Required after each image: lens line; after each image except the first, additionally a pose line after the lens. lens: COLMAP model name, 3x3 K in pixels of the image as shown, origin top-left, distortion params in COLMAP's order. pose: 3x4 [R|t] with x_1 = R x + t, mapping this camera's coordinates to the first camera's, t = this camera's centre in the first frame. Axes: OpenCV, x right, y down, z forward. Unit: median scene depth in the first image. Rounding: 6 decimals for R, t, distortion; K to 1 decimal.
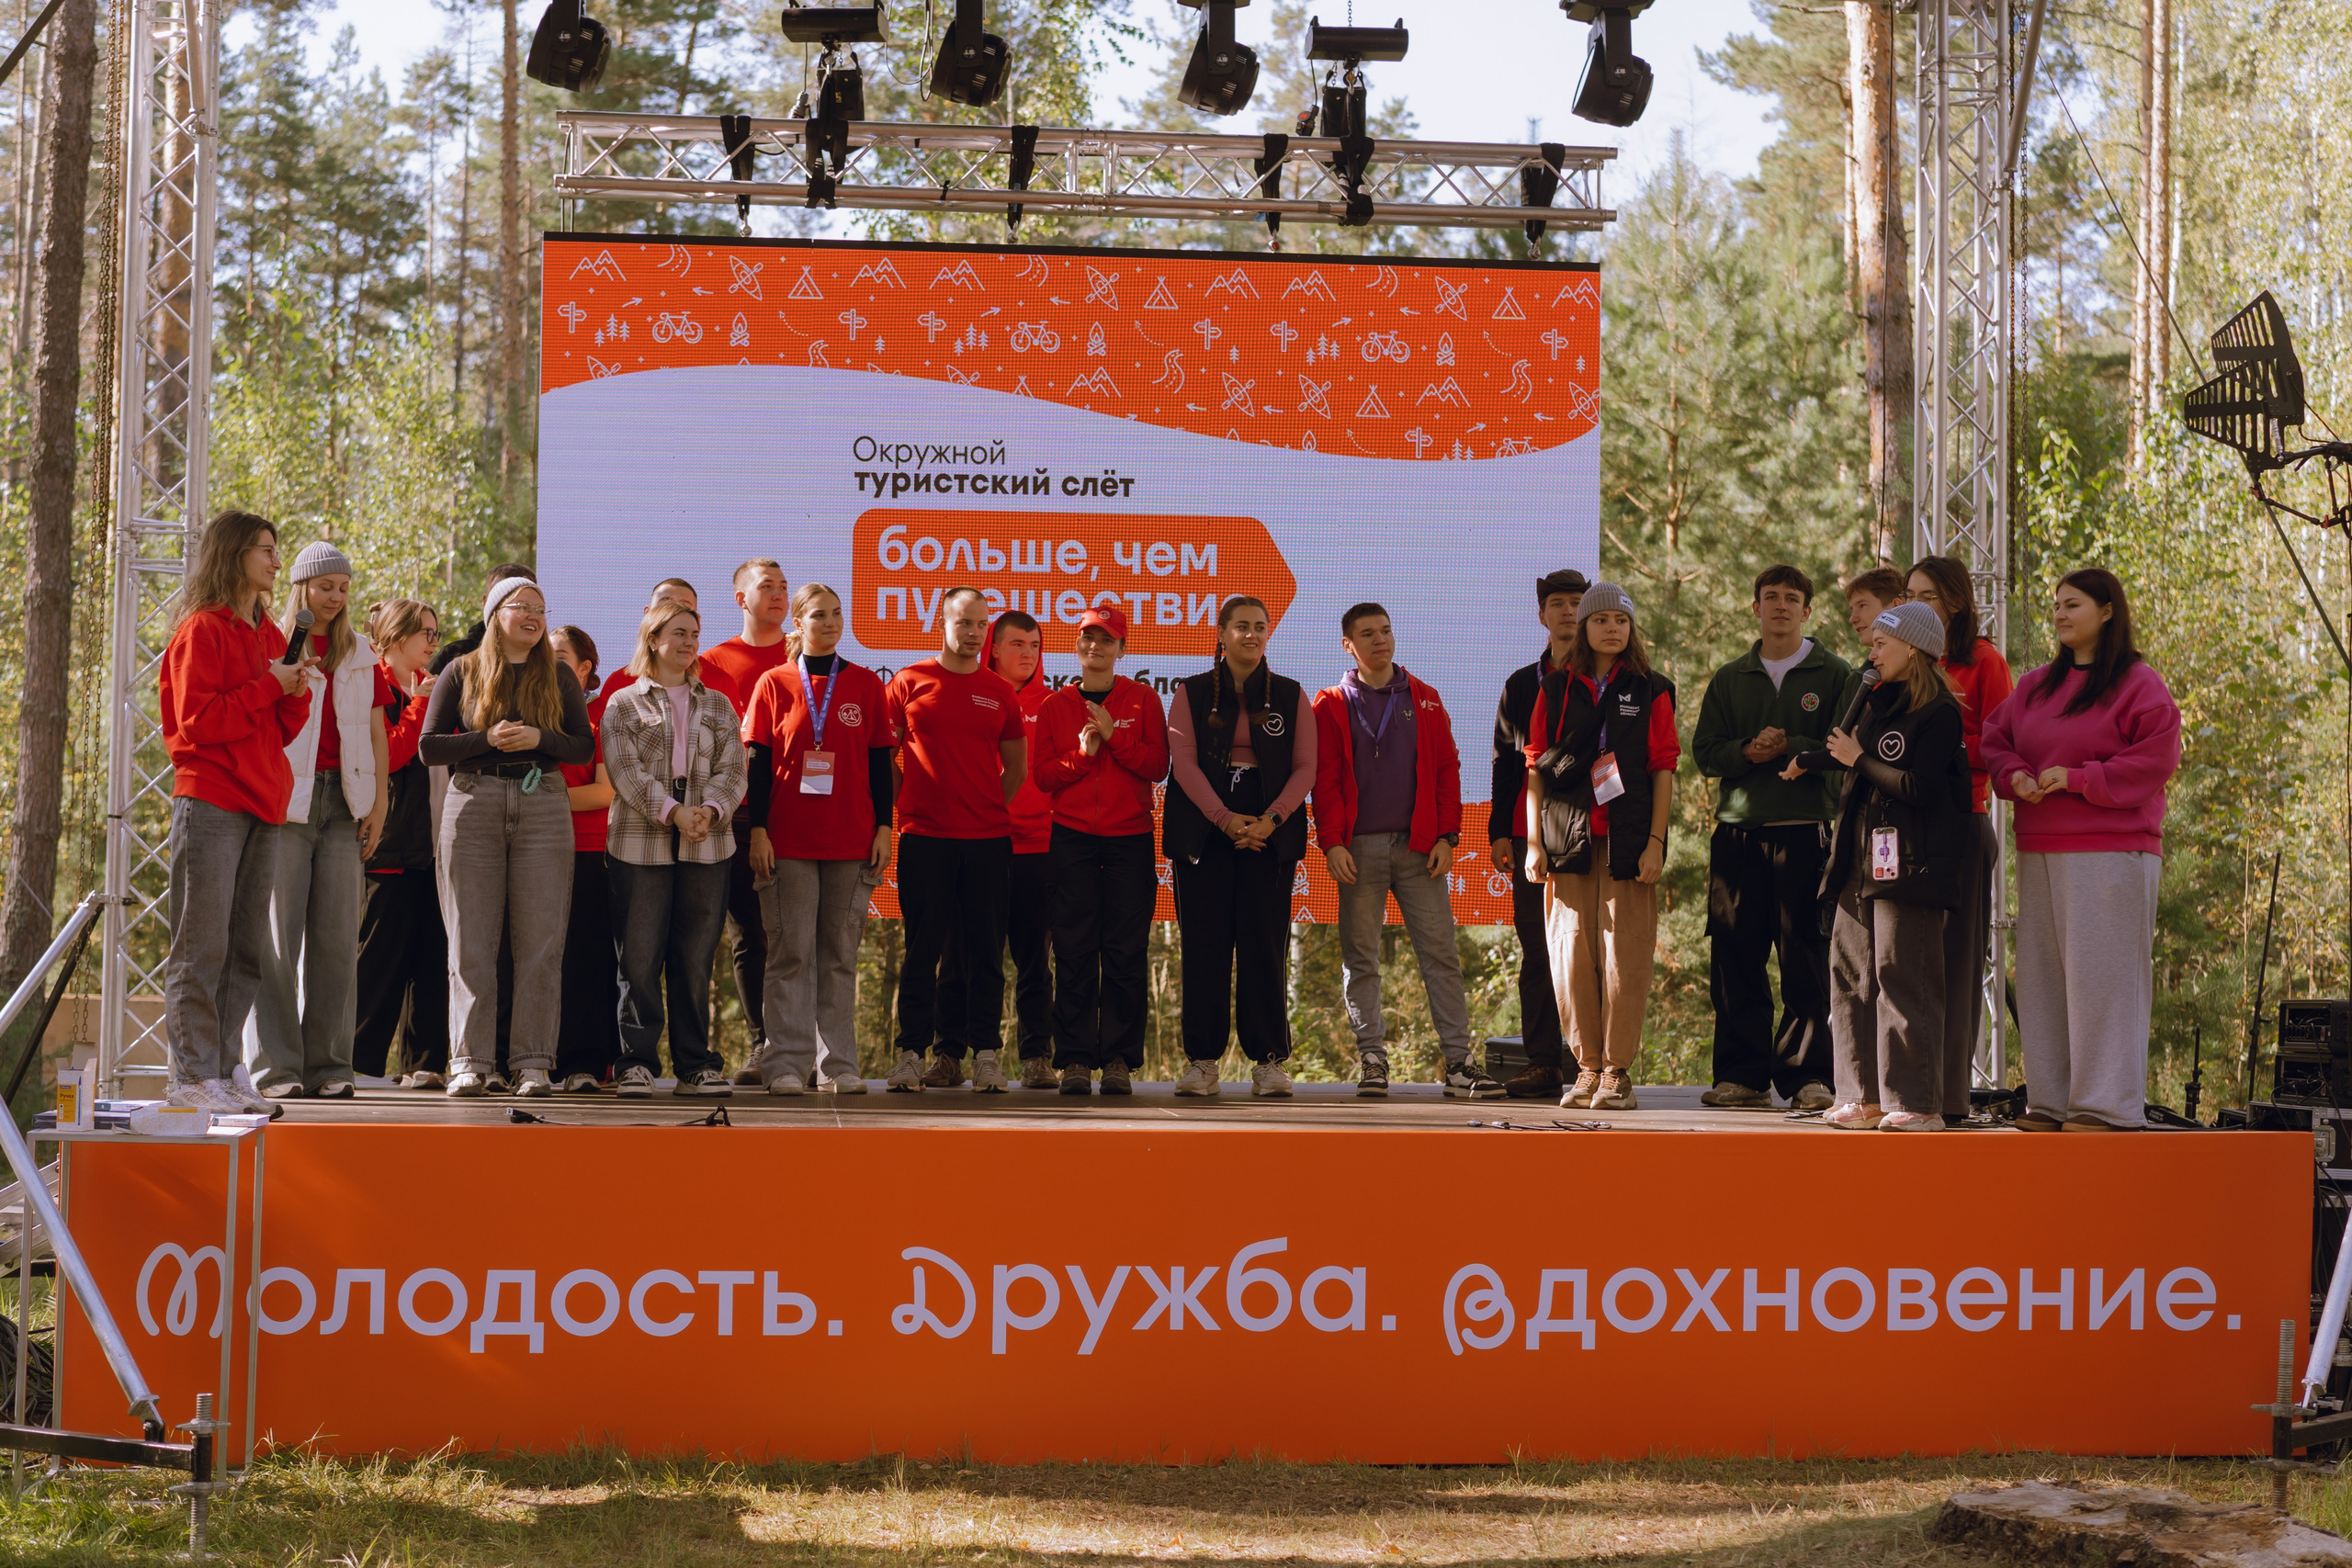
lens RADIAL K [[3719.1, 0, 1176.0], [0, 3719.1, 784.0], [0, 0, 1]] dist [0.006795, -0.059796]
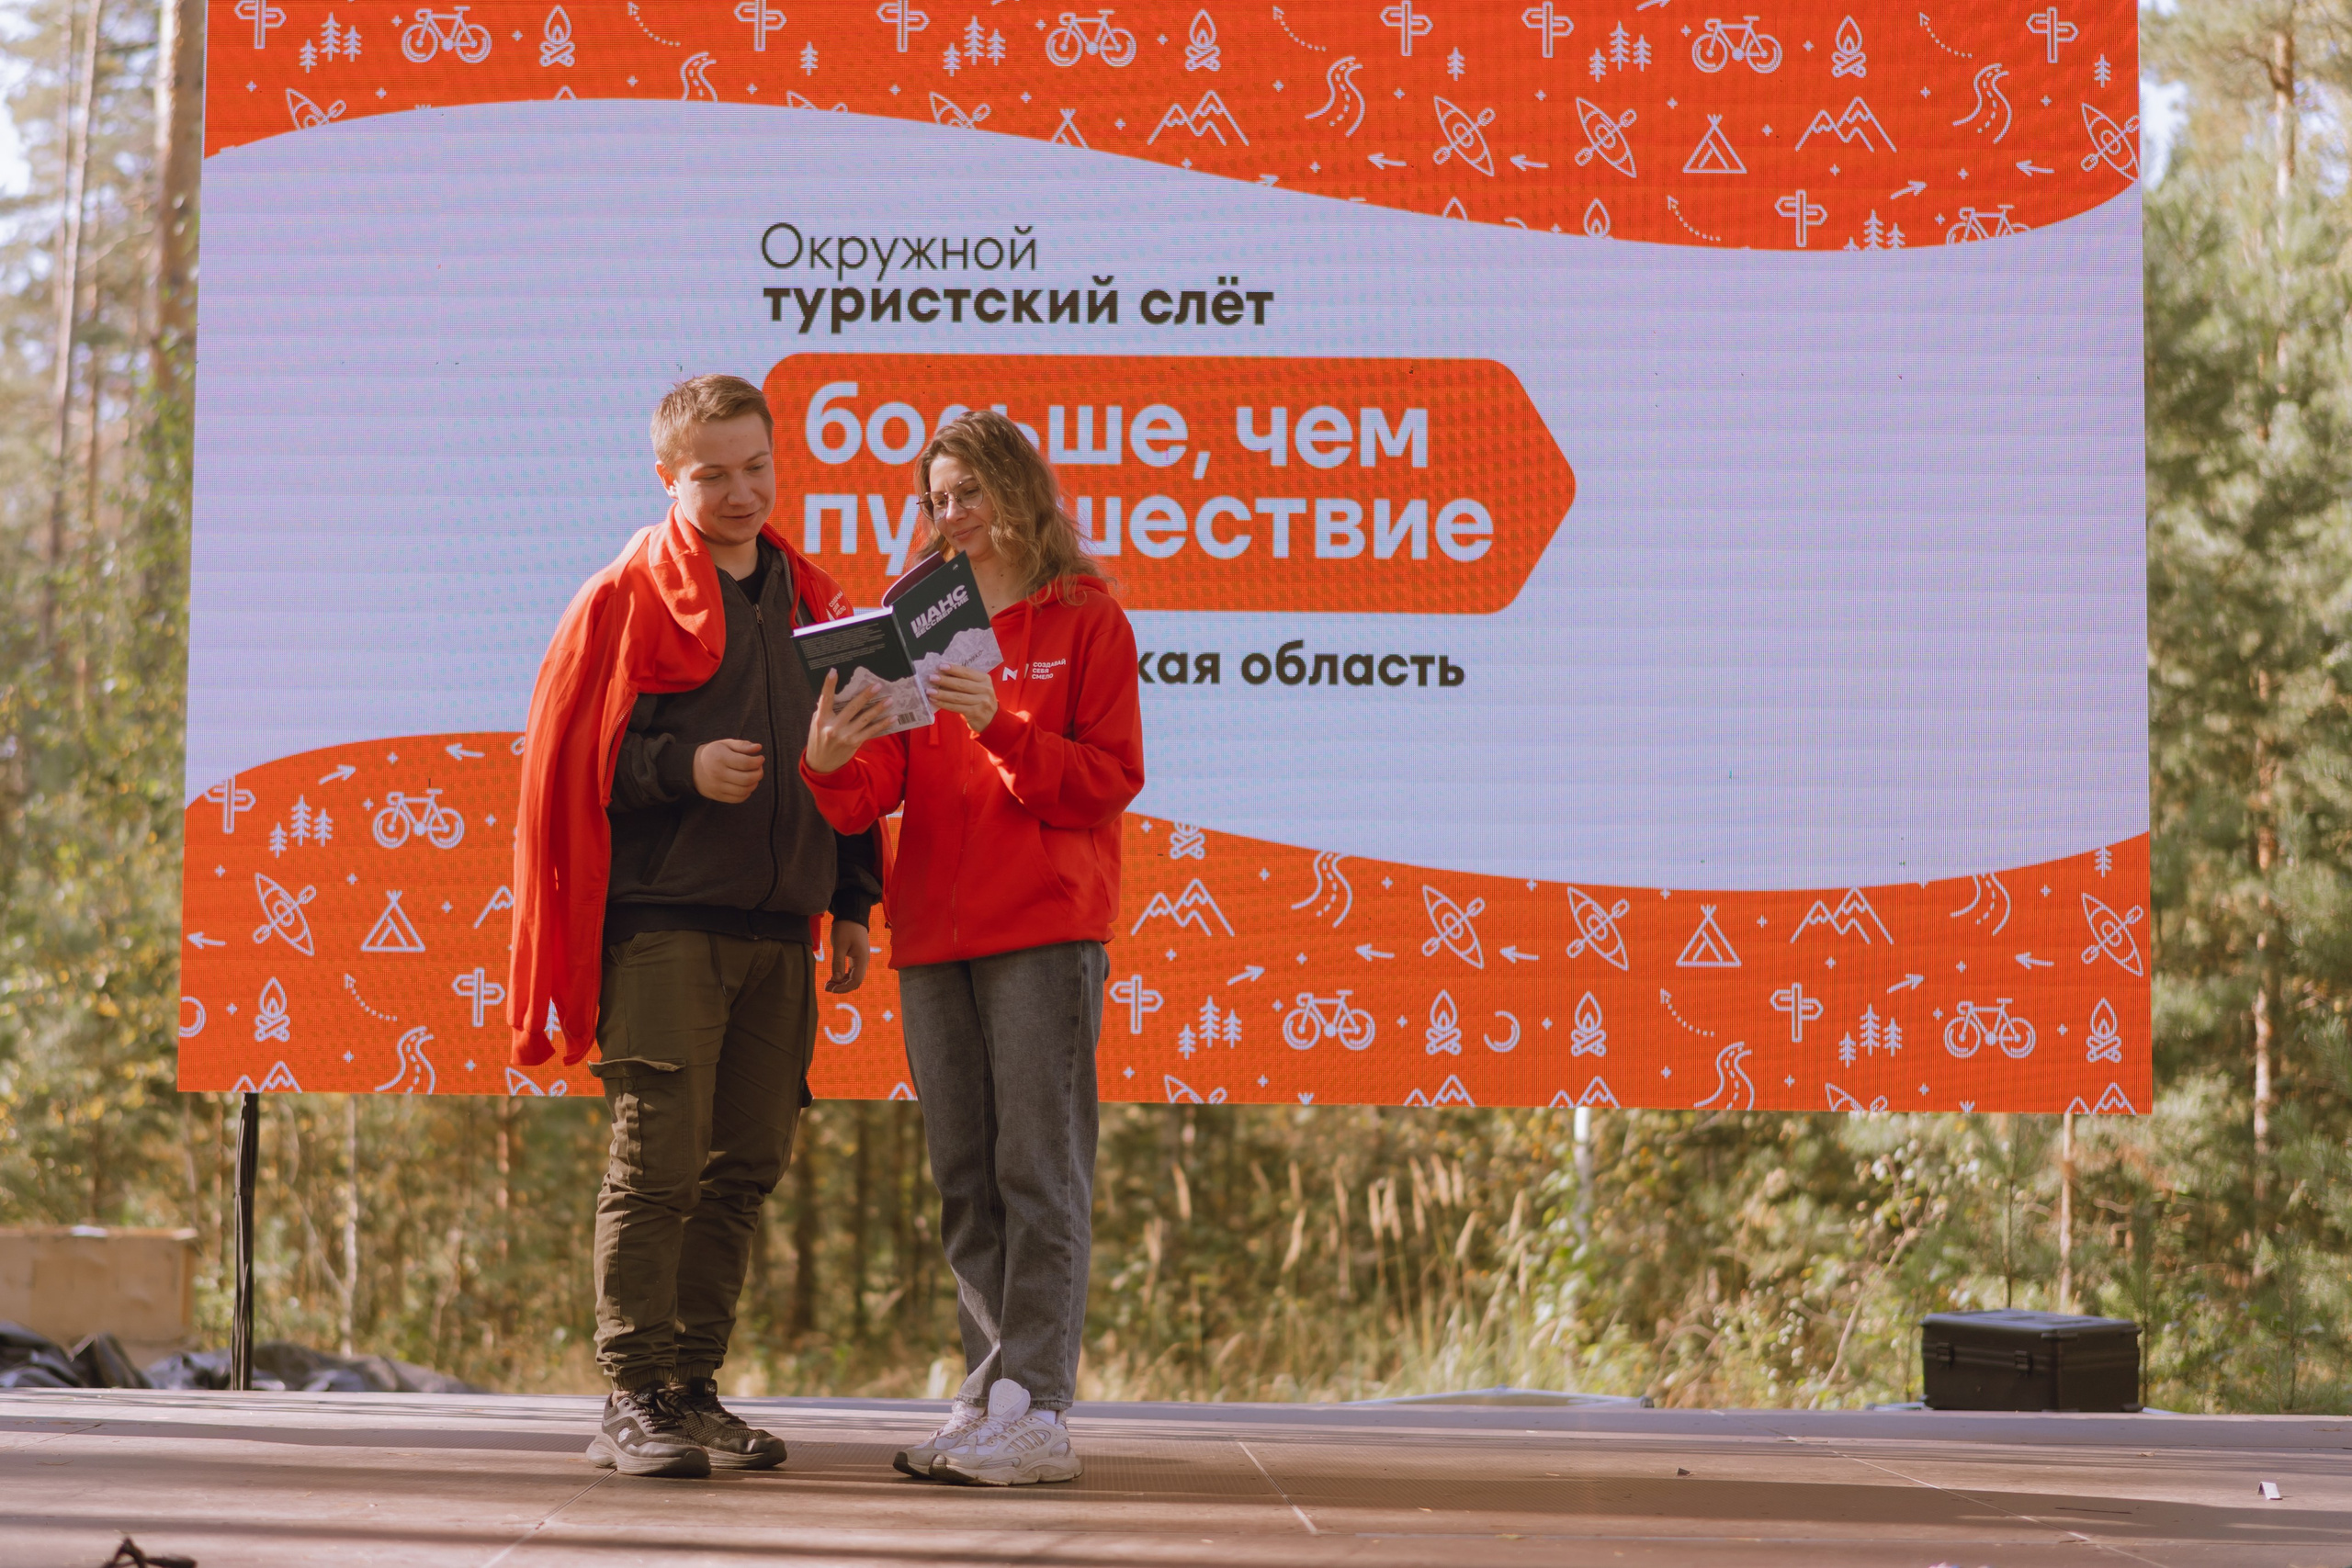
lens RADIAL K [[4137.8, 0, 988.0], [0, 4137.8, 785.0], [0, 0, 1]] dist [0.008859, -0.109599]
pose [[0.993915, -0.009841, -0.109713, 0.013117], [0.004631, 0.998854, -0.047639, 0.019012], [0.110056, 0.046841, 0.992821, 0.398210]]
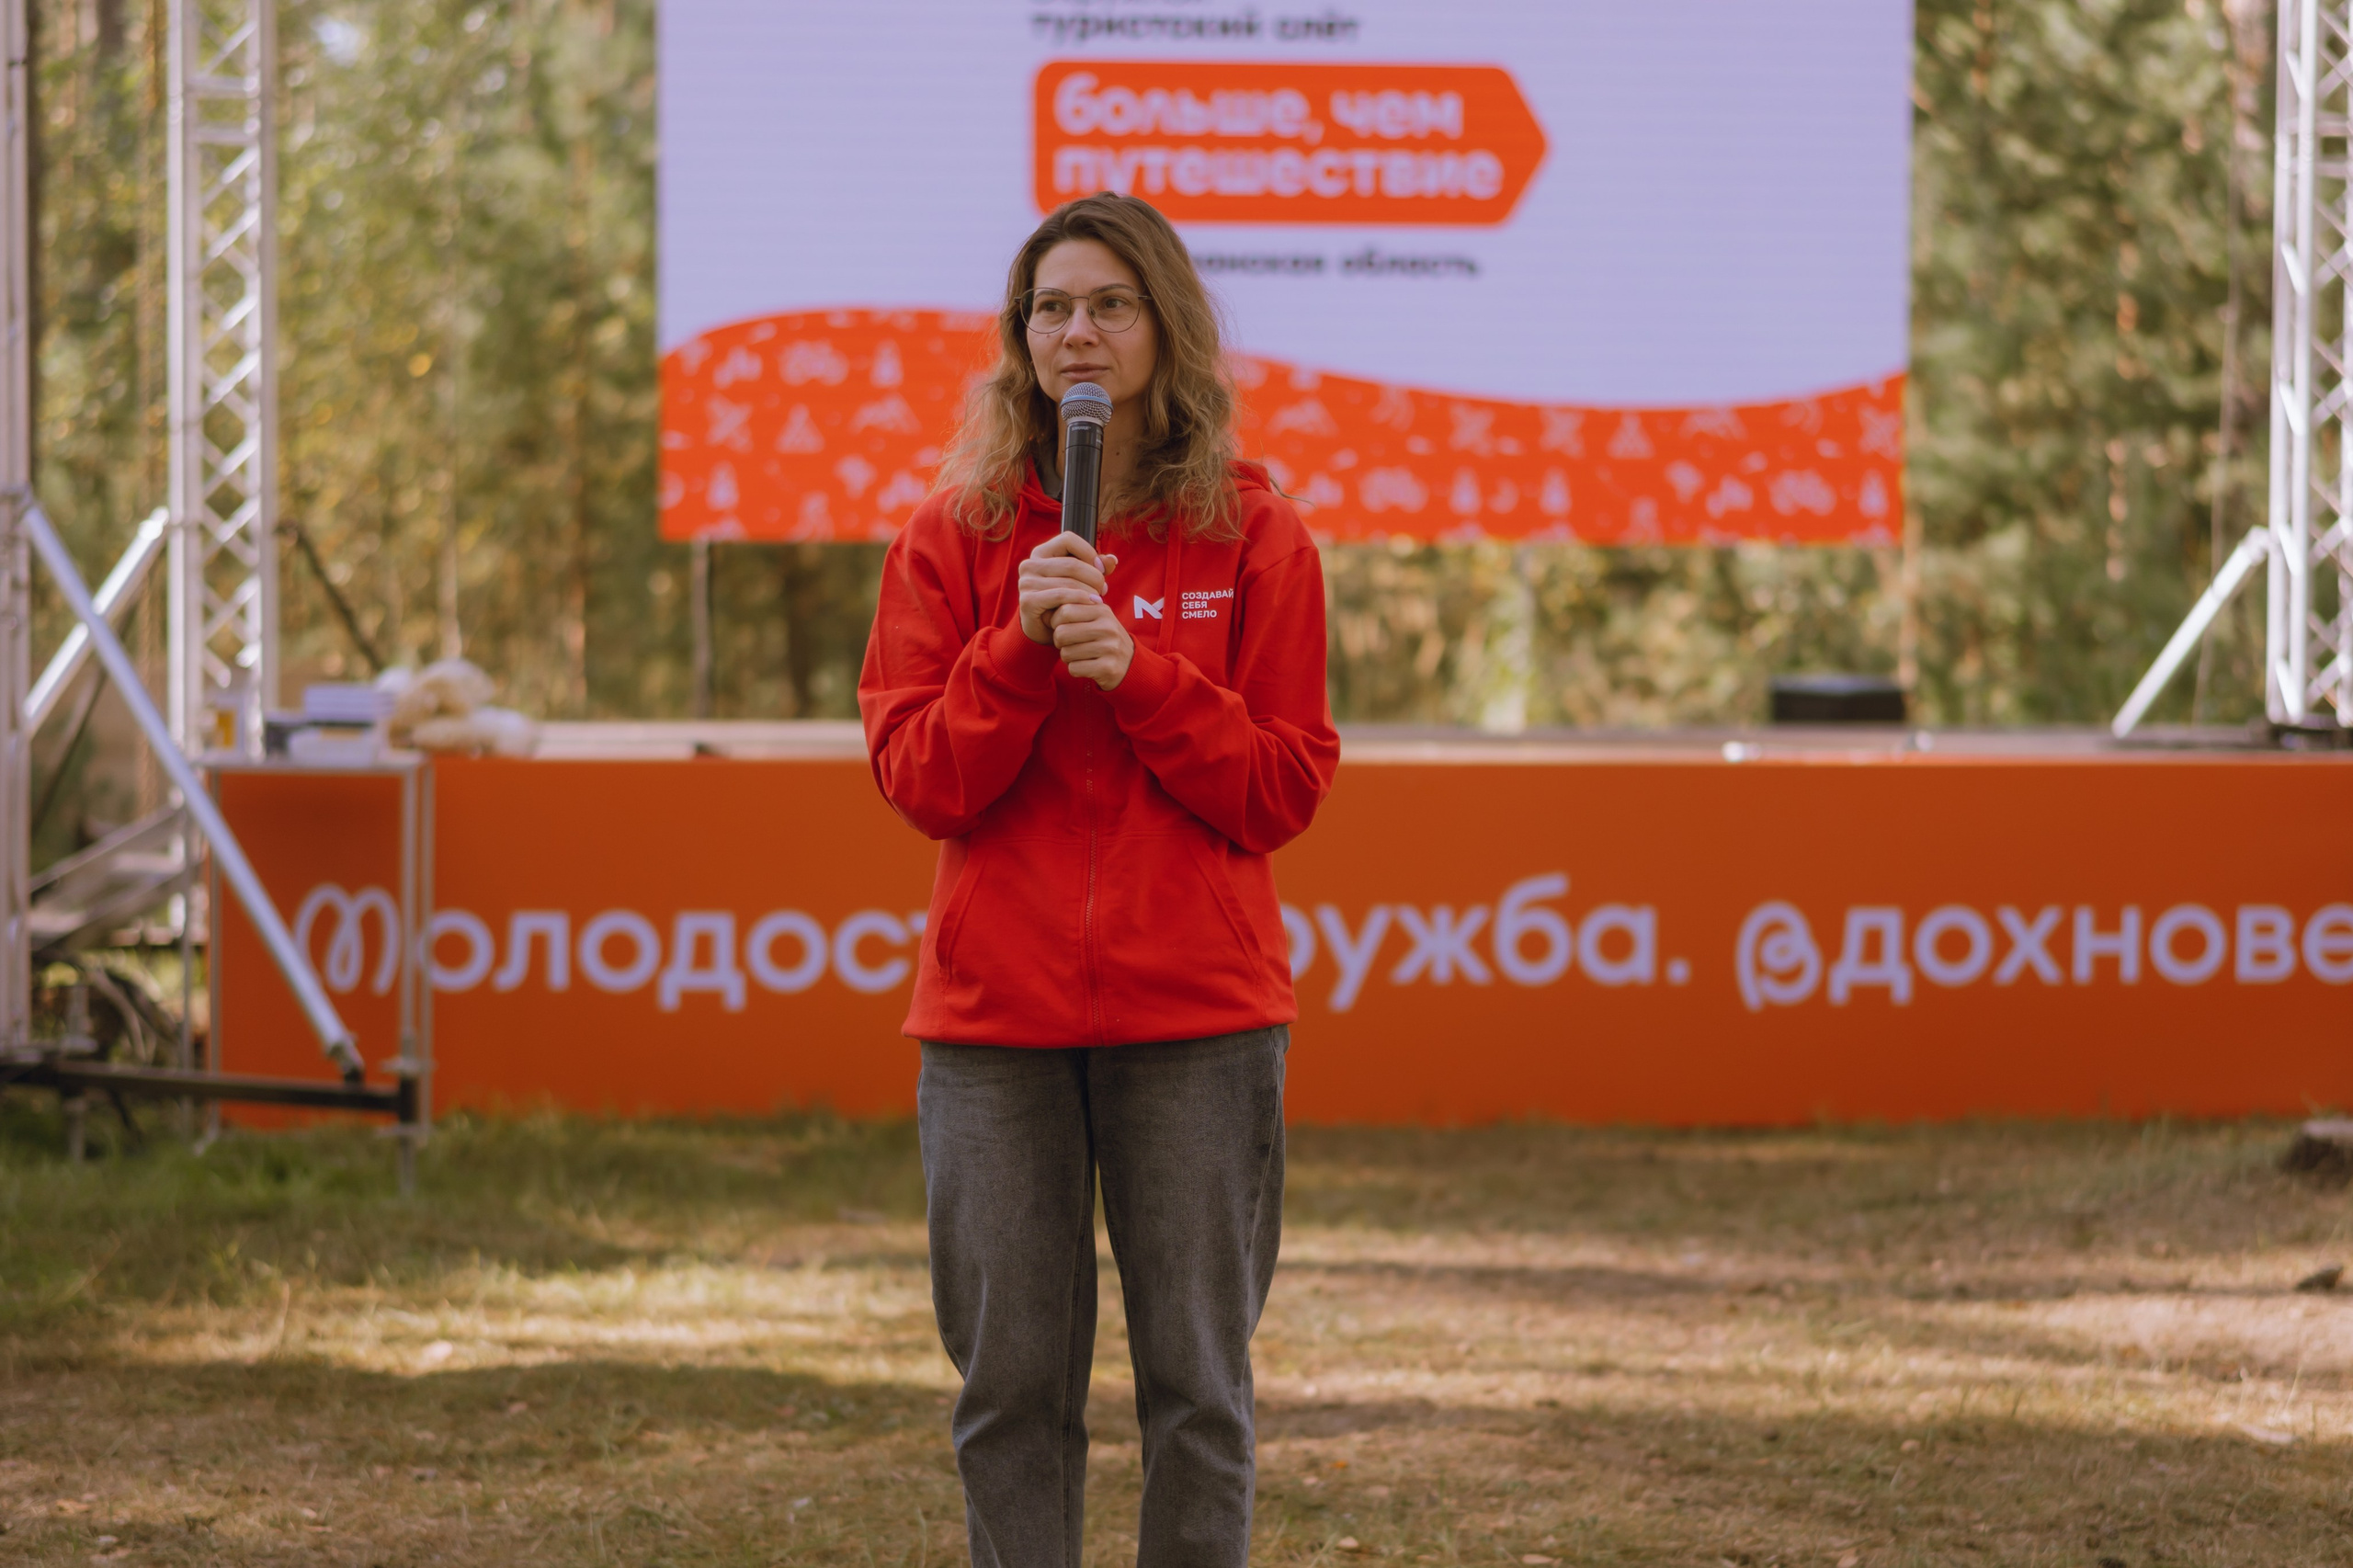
lens RADIAL K [[4716.8, 0, 1213.1], [0, 4716.8, 932.1], [0, 0, 1]] dist [0.015590, -0.103244]
pose [[0.999645, -0.005644, -0.026057, -0.017867], [0.008438, 0.994070, 0.108410, 0.008093], [0.025291, -0.108591, 0.993765, -0.093457]]
